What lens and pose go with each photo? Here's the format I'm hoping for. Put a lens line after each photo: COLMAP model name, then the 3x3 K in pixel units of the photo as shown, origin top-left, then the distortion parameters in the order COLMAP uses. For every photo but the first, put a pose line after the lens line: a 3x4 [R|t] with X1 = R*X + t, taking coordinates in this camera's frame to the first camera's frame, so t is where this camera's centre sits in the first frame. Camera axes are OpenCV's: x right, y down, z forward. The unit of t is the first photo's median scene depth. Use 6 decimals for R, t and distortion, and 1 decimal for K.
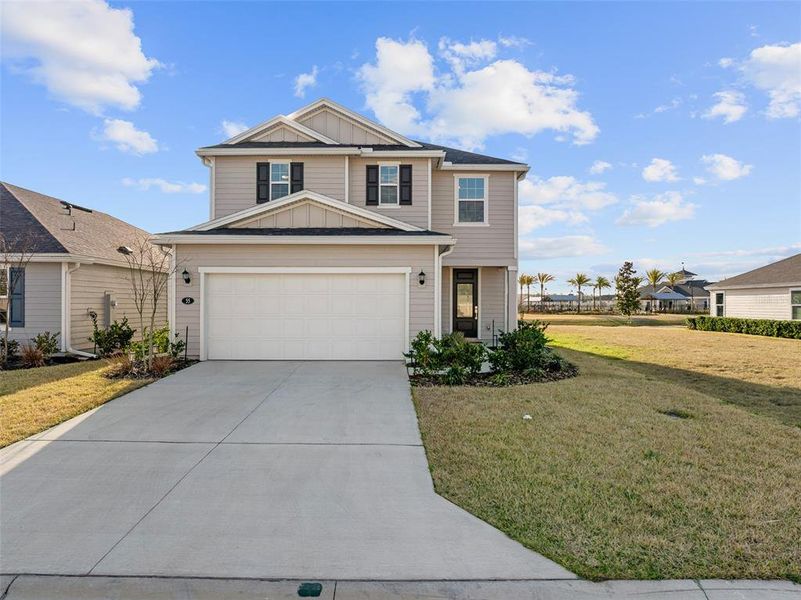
lens RADIAL K [[571.3, 0, 400.5], [0, 571.3, 300.0], [0, 0, 1]] dist [-0.032232, -0.003120]
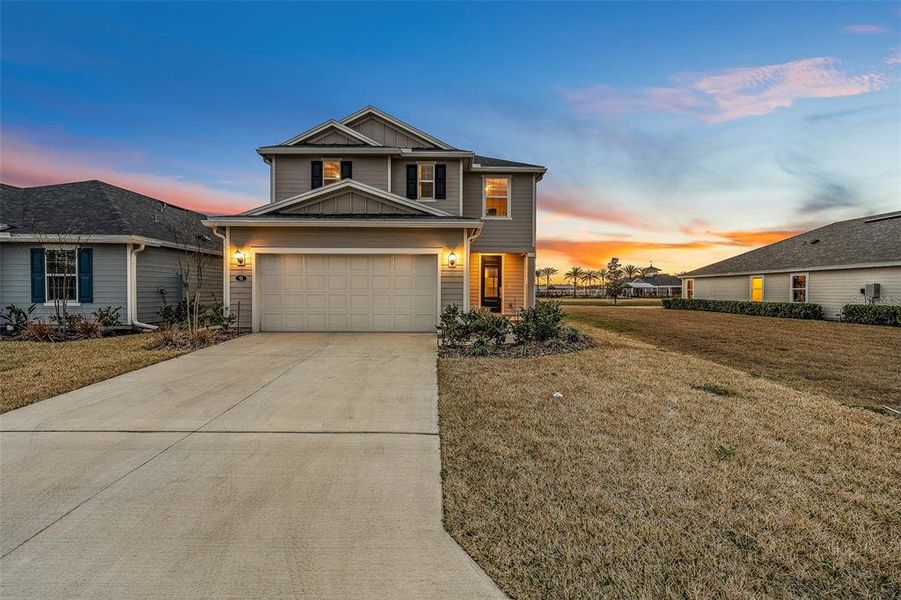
lens RADIAL K [[406.0, 0, 449.3], [0, 406.0, 295.4], [0, 0, 1]] dist [0.001206, 0.000332]
pose [[0.999962, 0.001836, 0.008521, 0.020941], [-0.001973, 0.999870, 0.015995, 0.017856], [-0.008490, -0.016011, 0.999836, 0.172666]]
